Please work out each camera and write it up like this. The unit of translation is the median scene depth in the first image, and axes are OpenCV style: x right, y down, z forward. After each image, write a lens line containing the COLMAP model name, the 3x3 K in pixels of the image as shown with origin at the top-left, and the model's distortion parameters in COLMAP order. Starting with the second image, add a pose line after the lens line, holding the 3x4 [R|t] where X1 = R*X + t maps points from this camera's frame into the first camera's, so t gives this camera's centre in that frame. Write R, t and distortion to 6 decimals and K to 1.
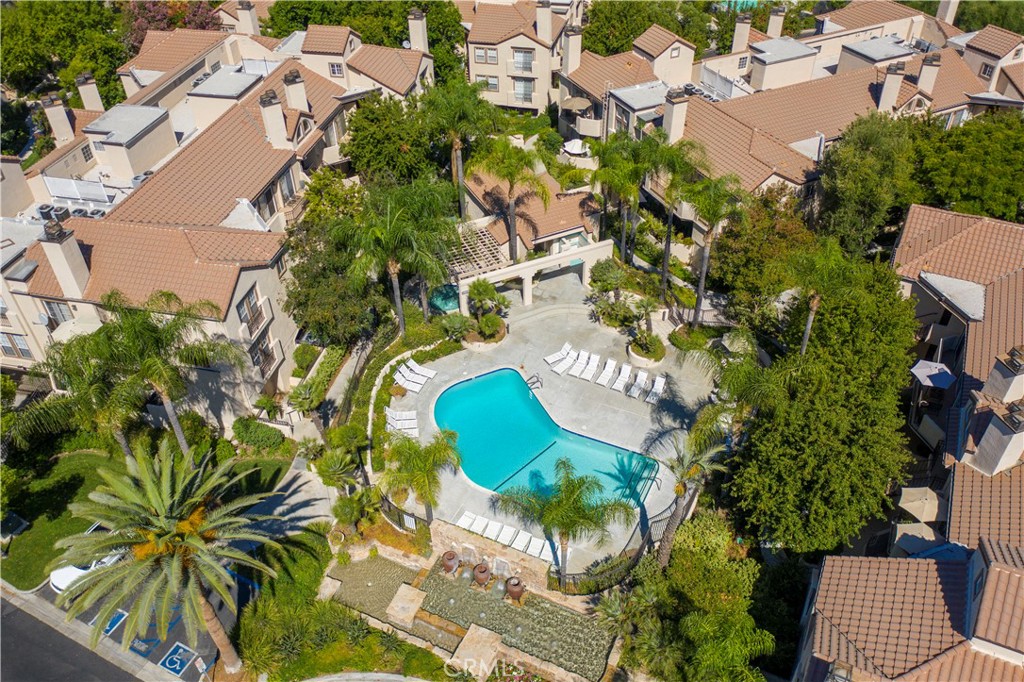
lens RADIAL K [[815.1, 0, 513.2], [0, 815.1, 338.3], [0, 0, 1]] dist [-0.003517, -0.004945]
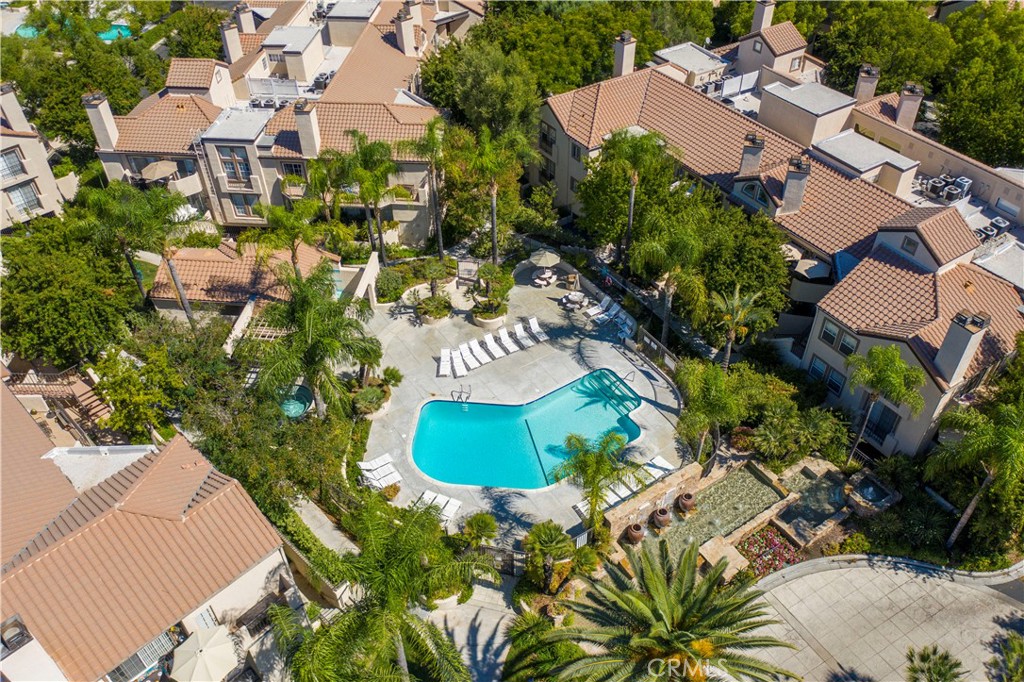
lens RADIAL K [[815.1, 0, 512.5], [0, 815.1, 340.4], [0, 0, 1]] dist [-0.003517, -0.004945]
pose [[0.514715, -0.557402, 0.651437, -0.427833], [0.548850, 0.797943, 0.249101, -0.164054], [-0.658659, 0.229325, 0.716643, 0.184456]]
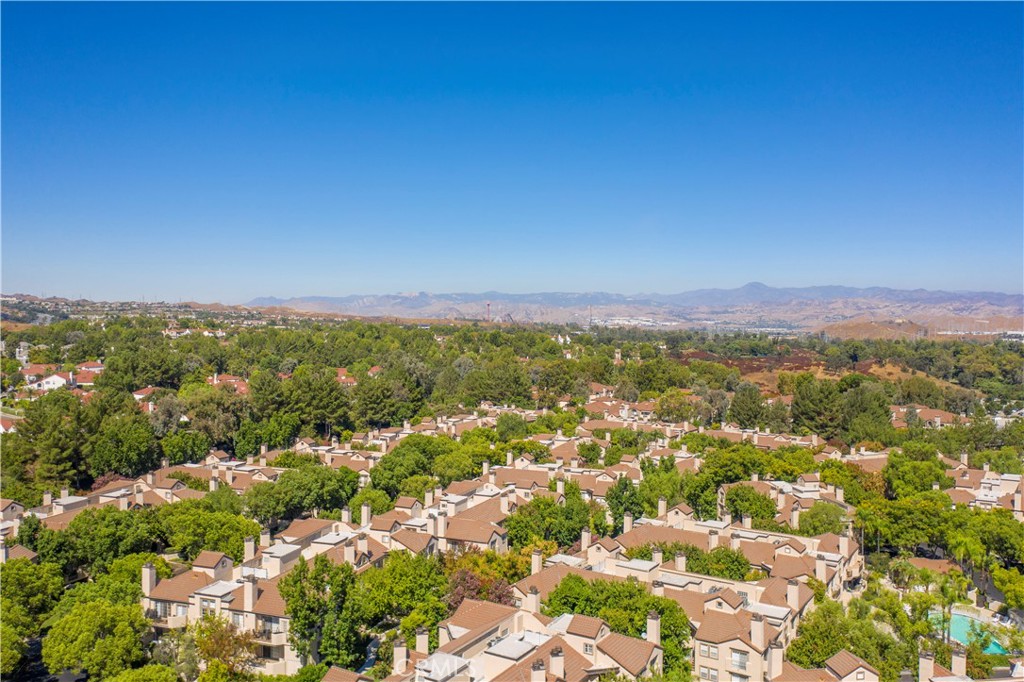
lens RADIAL K [[815.1, 0, 510.9], [0, 815.1, 337.3], [0, 0, 1]] dist [-0.003517, -0.004945]
pose [[0.945525, 0.029507, -0.324211, 0.087154], [-0.222311, 0.786050, -0.576805, 0.076507], [0.237826, 0.617459, 0.749789, -0.377497]]
